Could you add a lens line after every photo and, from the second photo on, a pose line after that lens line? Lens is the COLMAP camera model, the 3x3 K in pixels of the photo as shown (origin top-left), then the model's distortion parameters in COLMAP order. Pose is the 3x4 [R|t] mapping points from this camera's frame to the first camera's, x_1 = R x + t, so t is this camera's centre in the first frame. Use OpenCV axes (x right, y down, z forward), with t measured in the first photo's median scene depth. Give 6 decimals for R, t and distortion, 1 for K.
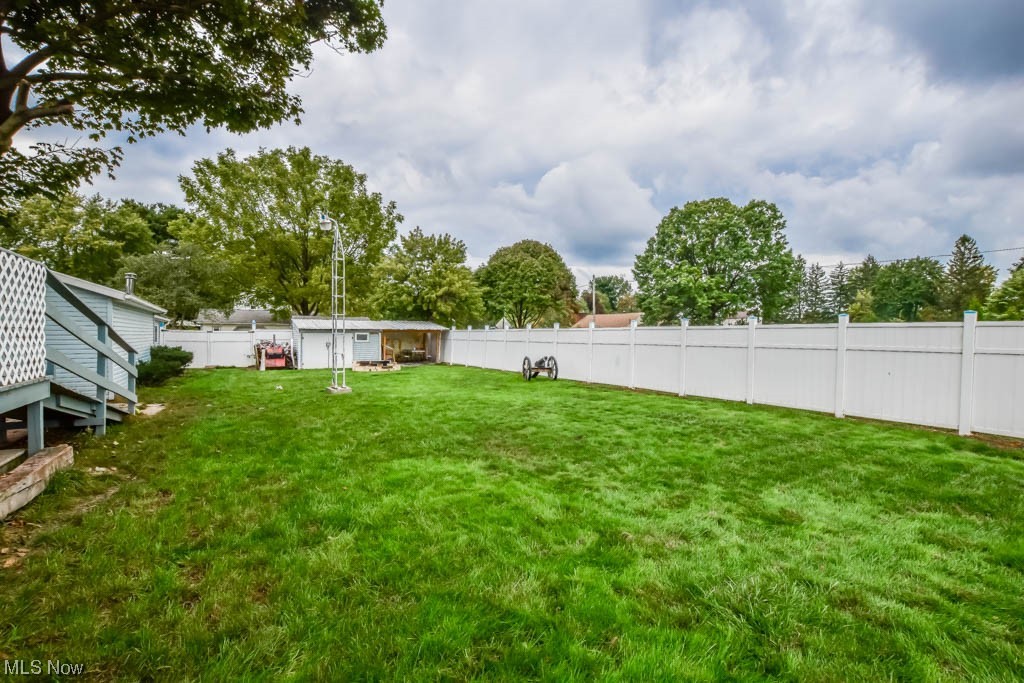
lens RADIAL K [[460.0, 0, 516.1], [0, 460.0, 345.1], [0, 0, 1]] dist [-0.025776, -0.000040]
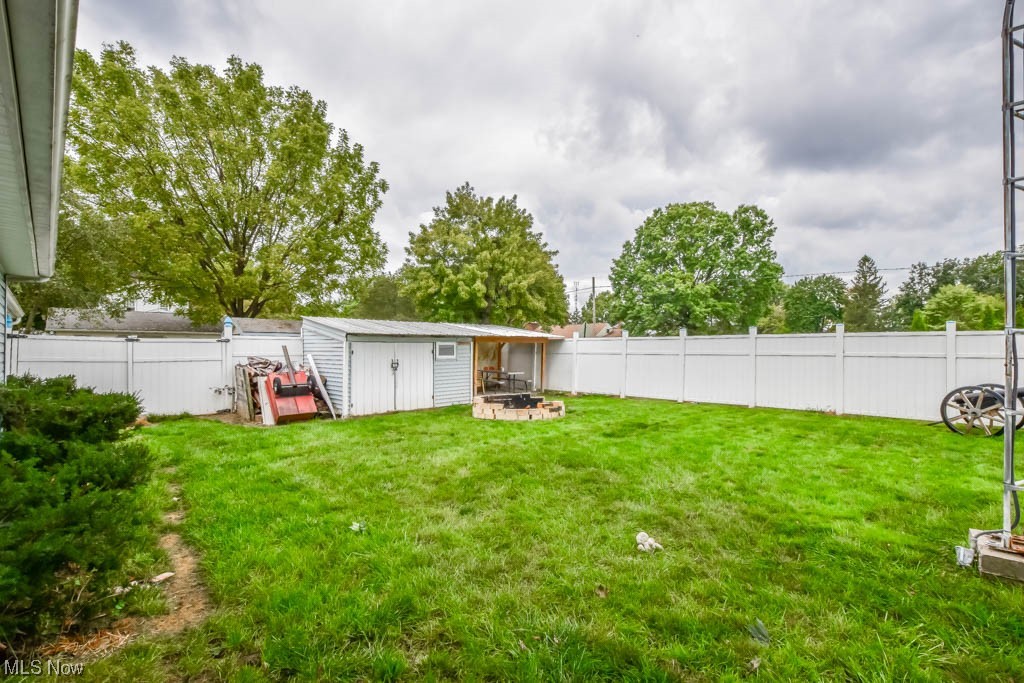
lens RADIAL K [[460.0, 0, 516.1], [0, 460.0, 345.1], [0, 0, 1]] dist [-0.025776, -0.000040]
pose [[0.971922, -0.004203, 0.235266, -0.223758], [0.011086, 0.999548, -0.027940, -0.004183], [-0.235043, 0.029764, 0.971529, 0.259965]]
